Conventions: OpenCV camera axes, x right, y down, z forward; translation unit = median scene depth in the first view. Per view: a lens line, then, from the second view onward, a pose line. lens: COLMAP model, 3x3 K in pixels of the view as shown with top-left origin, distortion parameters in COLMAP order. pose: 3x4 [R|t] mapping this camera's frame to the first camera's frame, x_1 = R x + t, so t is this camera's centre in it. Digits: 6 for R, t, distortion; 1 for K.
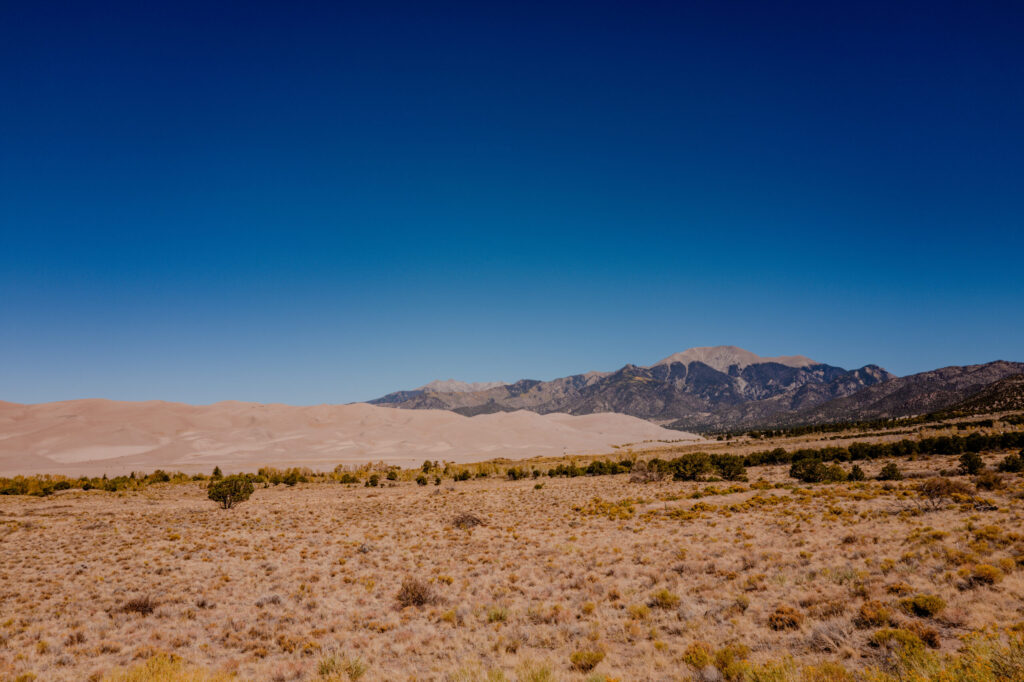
lens RADIAL K [[793.9, 0, 509.4], [0, 793.9, 337.8], [0, 0, 1]] dist [-0.027600, 0.071725]
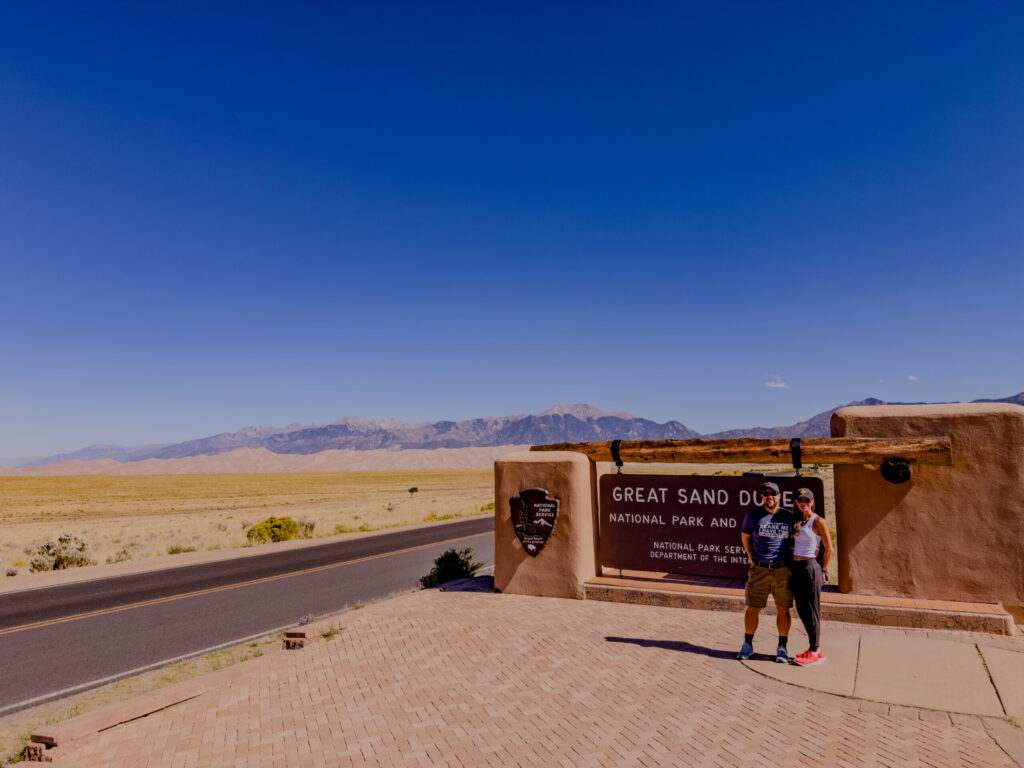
lens RADIAL K [[727.1, 0, 512.0], [0, 727.1, 379.2], [0, 0, 1]] dist [0.091262, -0.016097]
pose [[0.953370, 0.045814, 0.298307, -0.296538], [-0.048864, 0.998802, 0.002771, -0.036656], [-0.297822, -0.017218, 0.954466, -0.328137]]
